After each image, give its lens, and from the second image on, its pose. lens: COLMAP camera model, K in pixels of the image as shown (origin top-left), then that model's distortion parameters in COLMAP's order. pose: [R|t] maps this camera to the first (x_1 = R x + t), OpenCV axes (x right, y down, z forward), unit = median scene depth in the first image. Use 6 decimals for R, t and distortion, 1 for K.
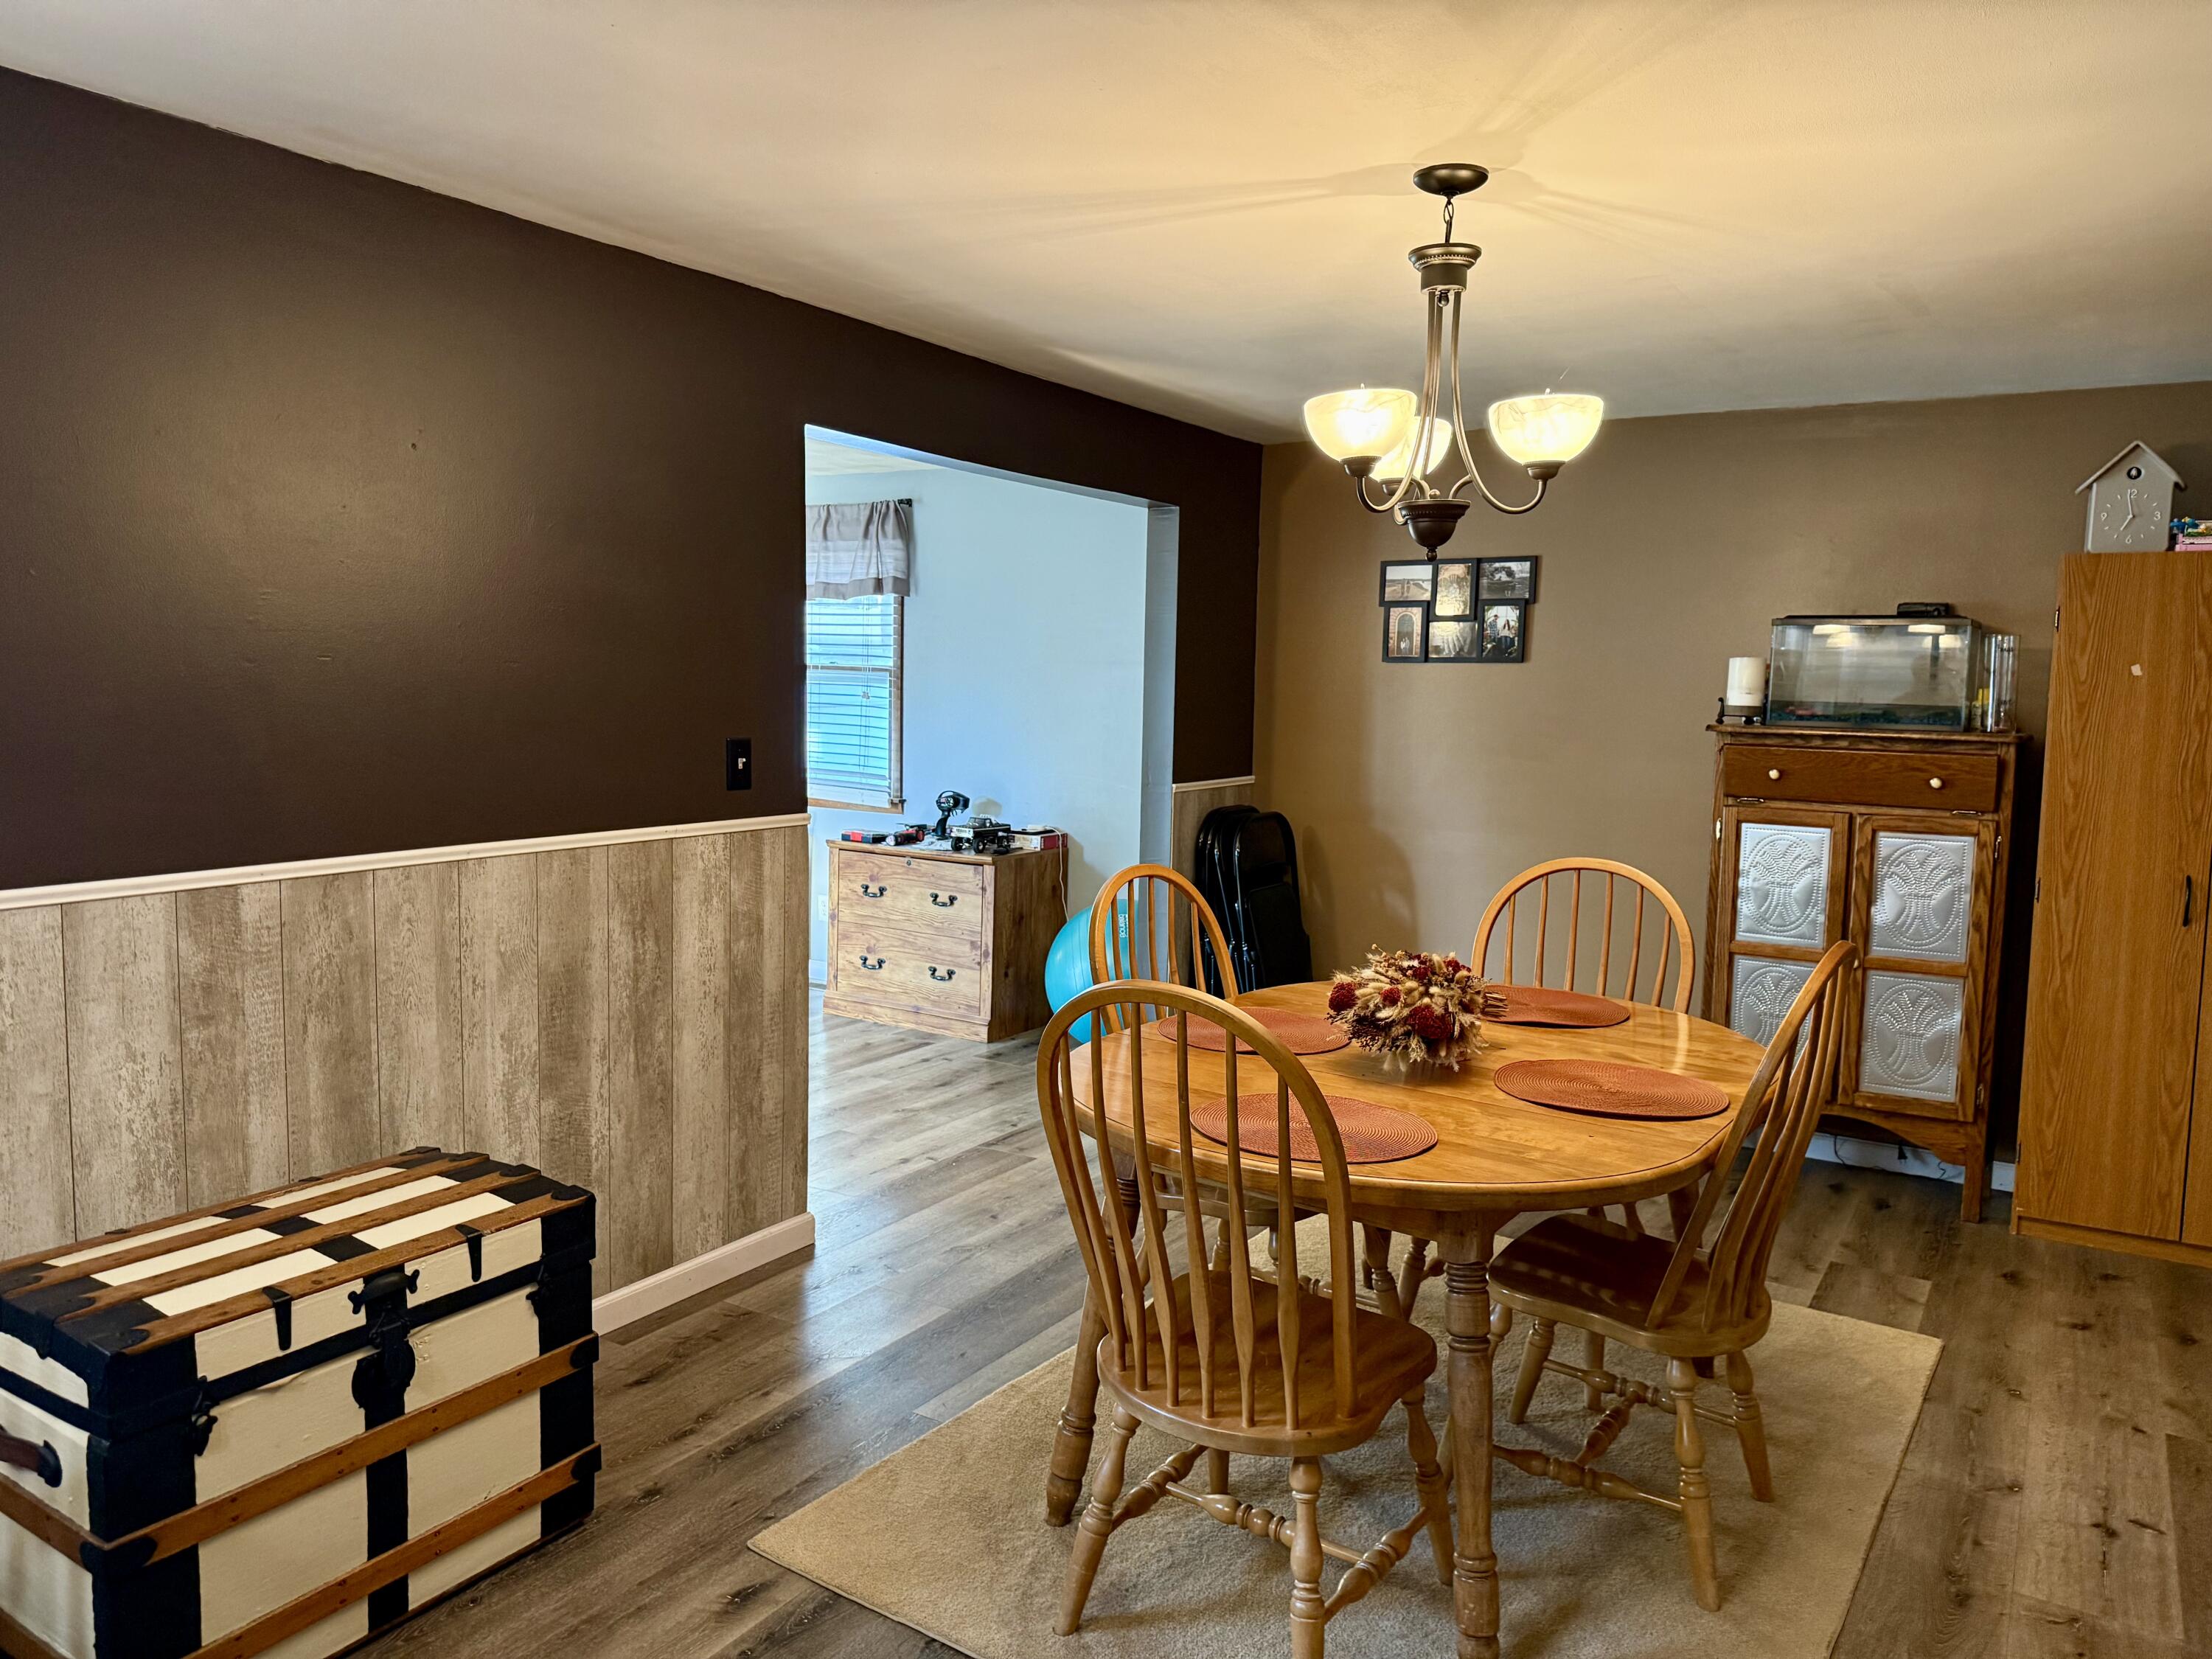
lens RADIAL K [[1562.2, 0, 1098.8], [0, 1562.2, 832.2], [0, 0, 1]] dist [0.032492, -0.044985]
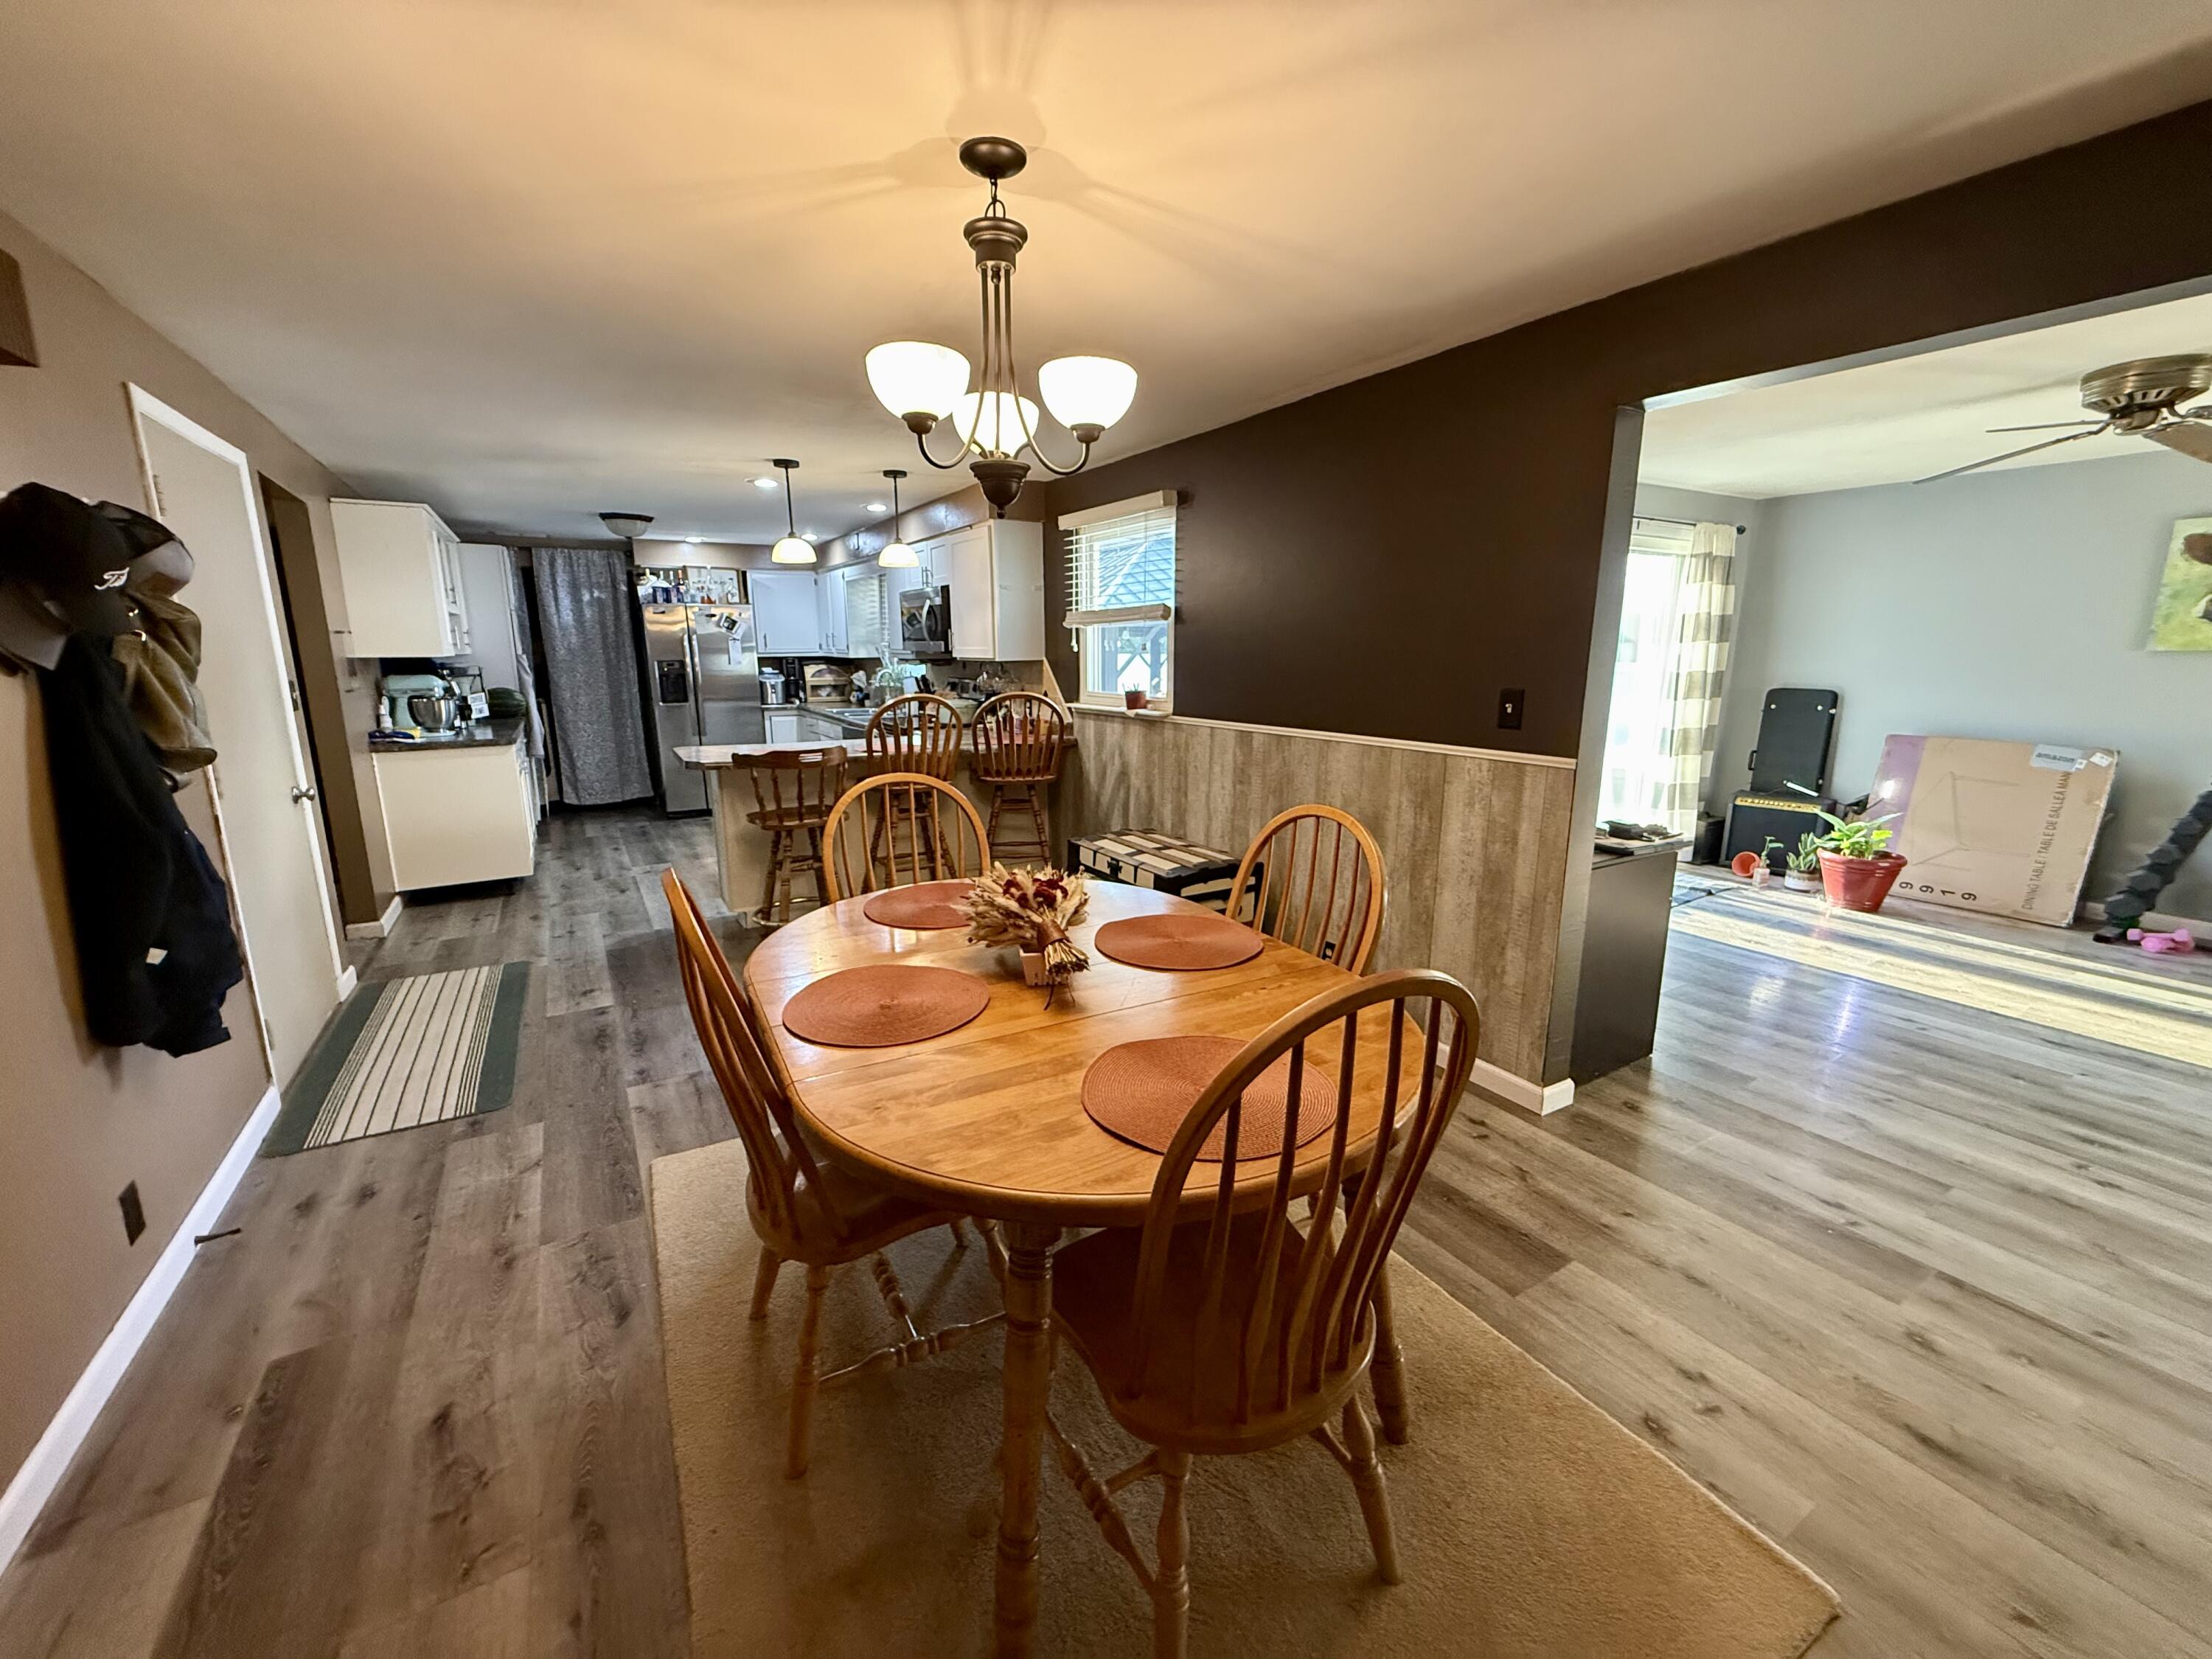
lens RADIAL K [[880.8, 0, 1095.7], [0, 880.8, 829.3], [0, 0, 1]] dist [-0.000689, 0.000148]
pose [[-0.450238, 0.161801, -0.878127, 0.586583], [-0.099426, 0.968245, 0.229384, -0.081224], [0.887356, 0.190586, -0.419853, 1.025735]]
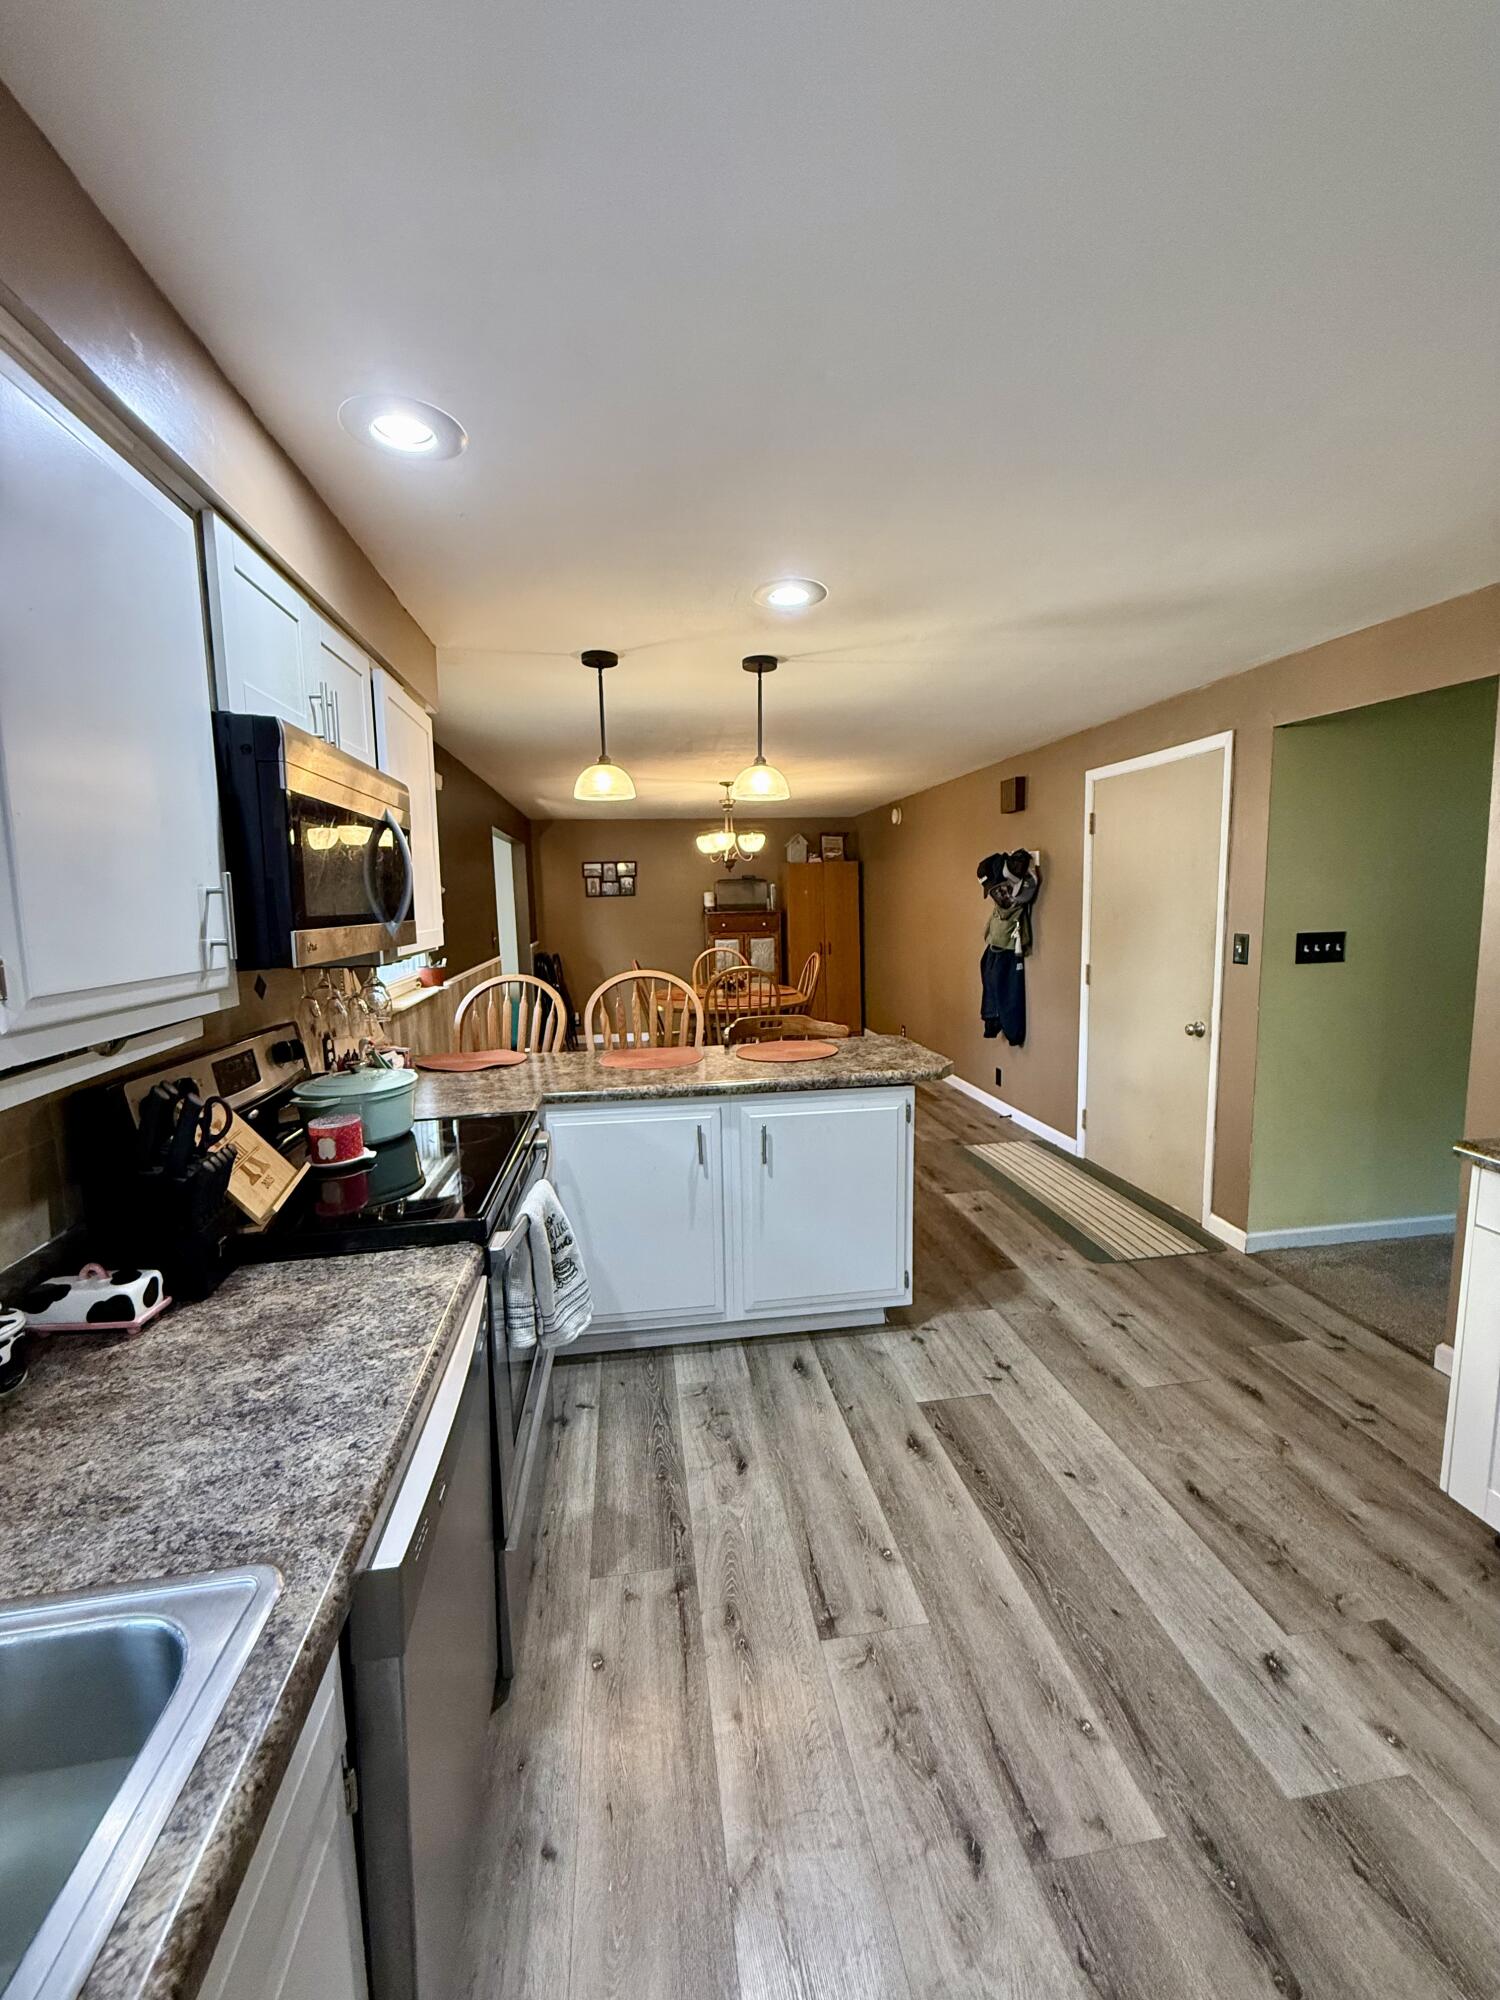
lens RADIAL K [[796.4, 0, 750.5], [0, 796.4, 991.5], [0, 0, 1]] dist [-0.000689, 0.000148]
pose [[0.753276, -0.116549, 0.647296, -0.867893], [0.106564, 0.992798, 0.054746, 0.023839], [-0.649014, 0.027740, 0.760270, -0.485575]]
